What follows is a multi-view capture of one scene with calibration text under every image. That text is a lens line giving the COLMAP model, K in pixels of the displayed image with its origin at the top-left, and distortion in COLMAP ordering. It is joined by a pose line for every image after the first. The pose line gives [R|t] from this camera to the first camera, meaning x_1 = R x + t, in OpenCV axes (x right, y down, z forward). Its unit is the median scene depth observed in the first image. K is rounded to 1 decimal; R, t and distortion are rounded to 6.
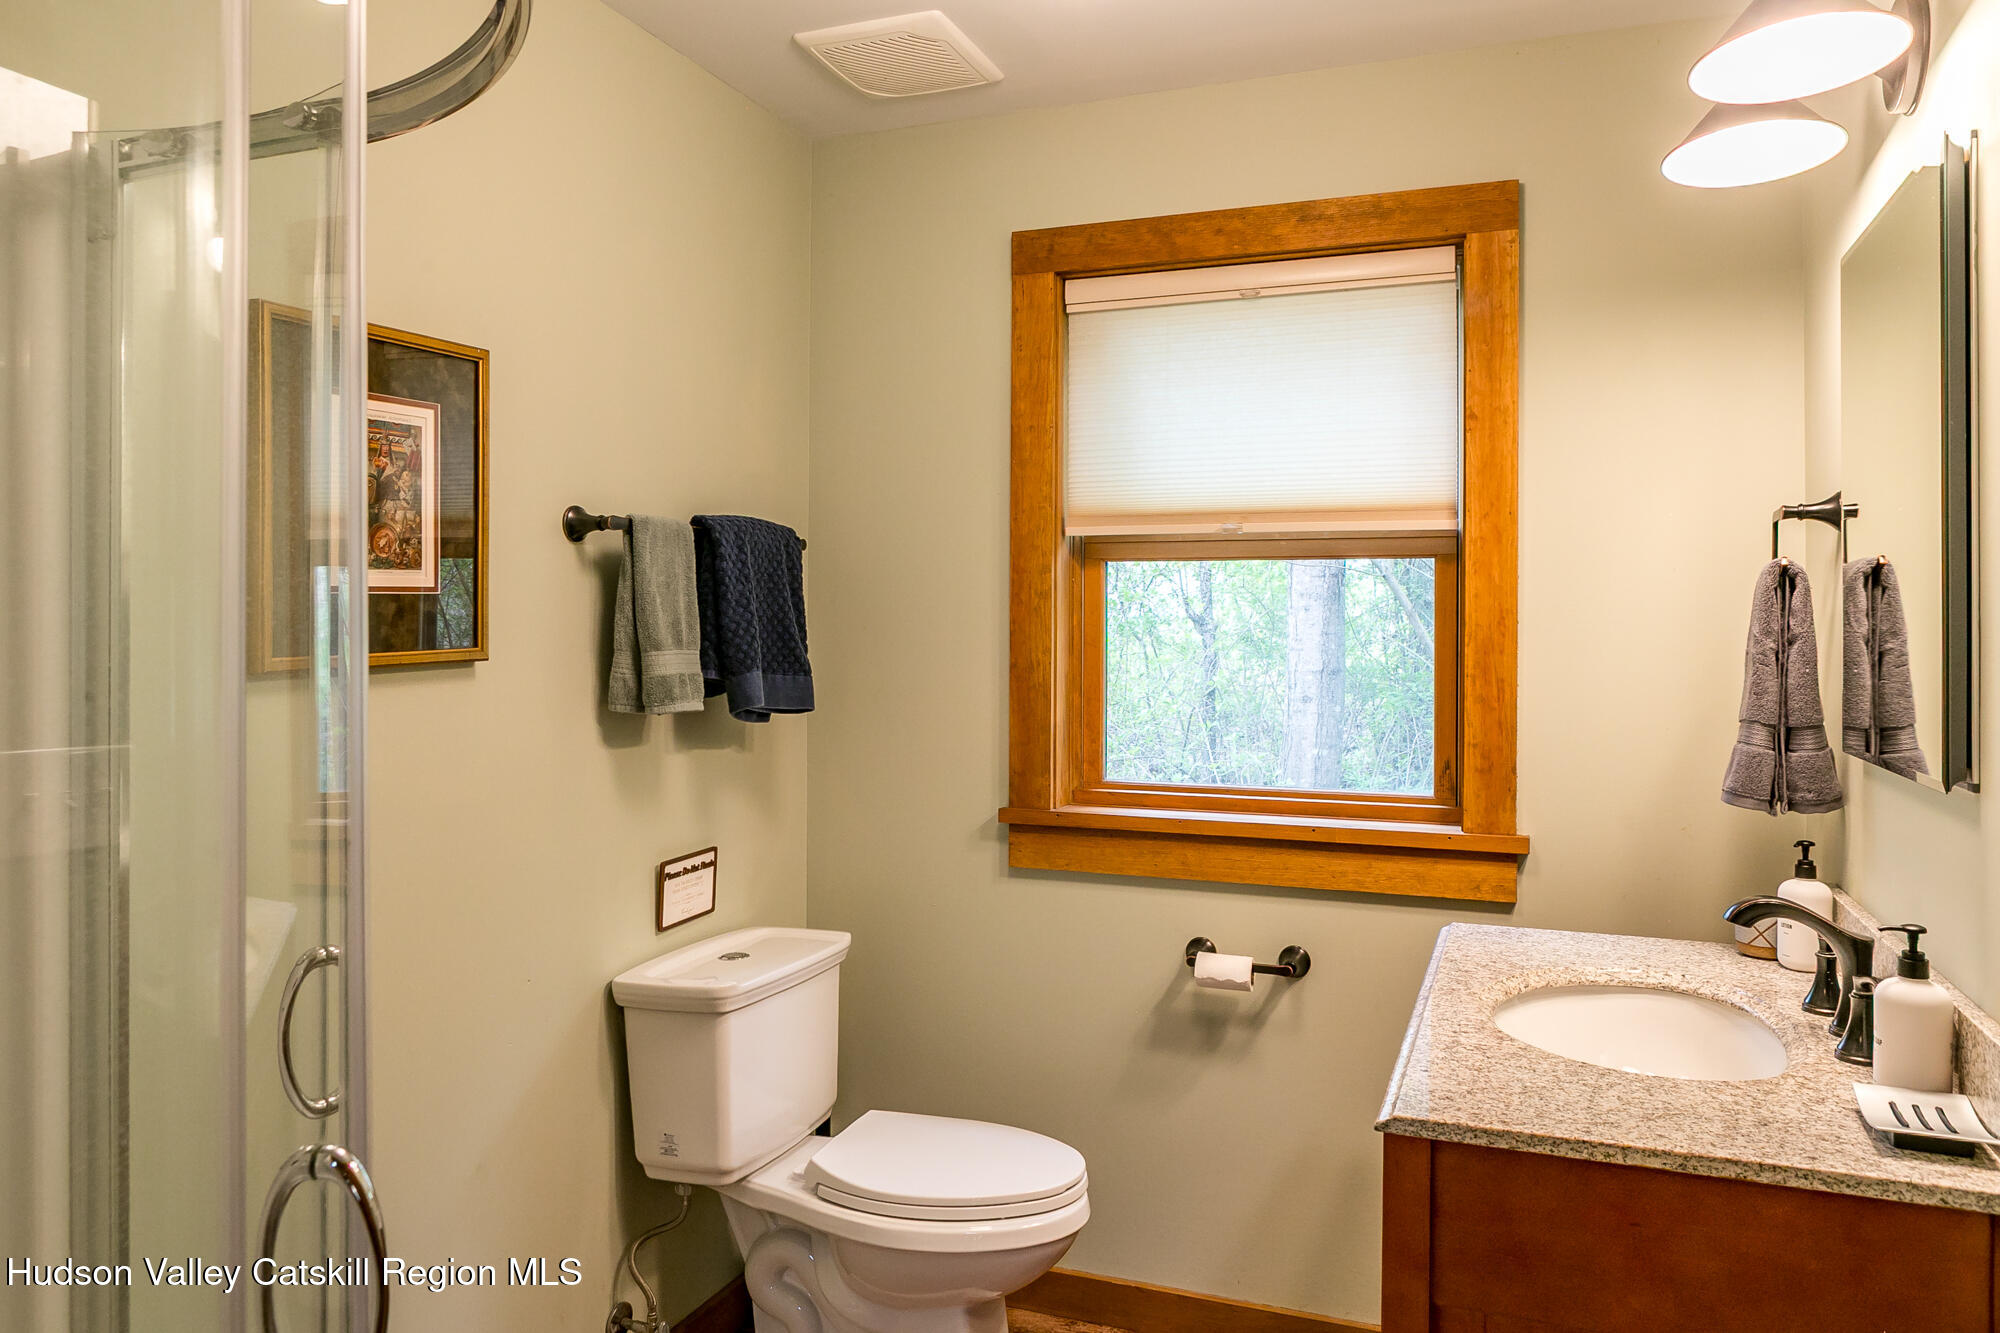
lens RADIAL K [[1416.6, 0, 1001.8], [0, 1416.6, 655.6], [0, 0, 1]] dist [-0.008075, -0.000716]
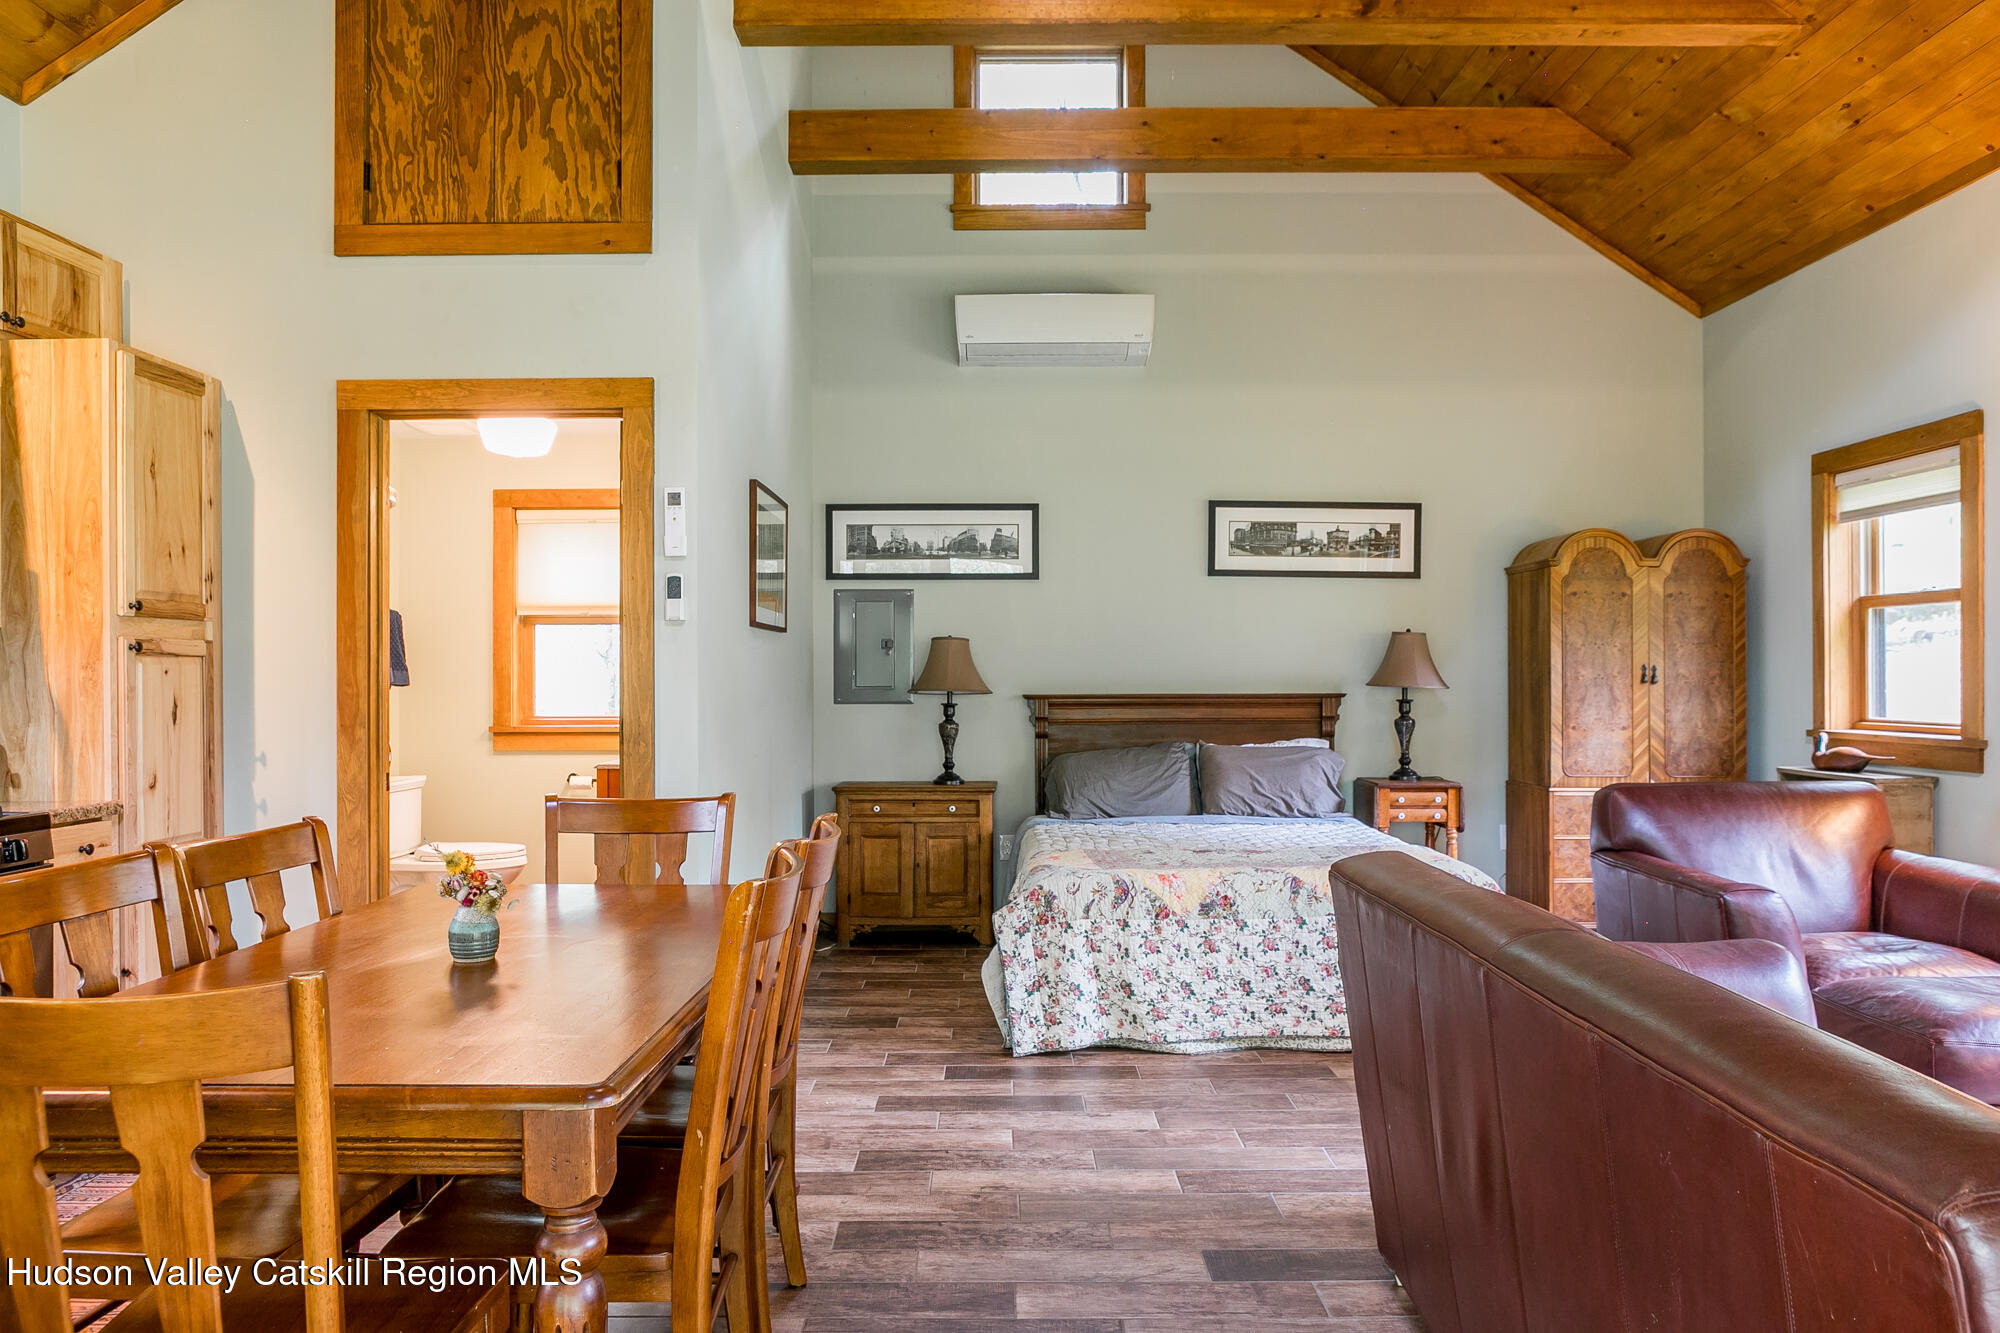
lens RADIAL K [[1416.6, 0, 996.9], [0, 1416.6, 670.9], [0, 0, 1]] dist [-0.008075, -0.000716]
pose [[0.932876, -0.007060, 0.360128, -0.063311], [0.012780, 0.999827, -0.013504, 0.055969], [-0.359971, 0.017200, 0.932805, -1.582187]]
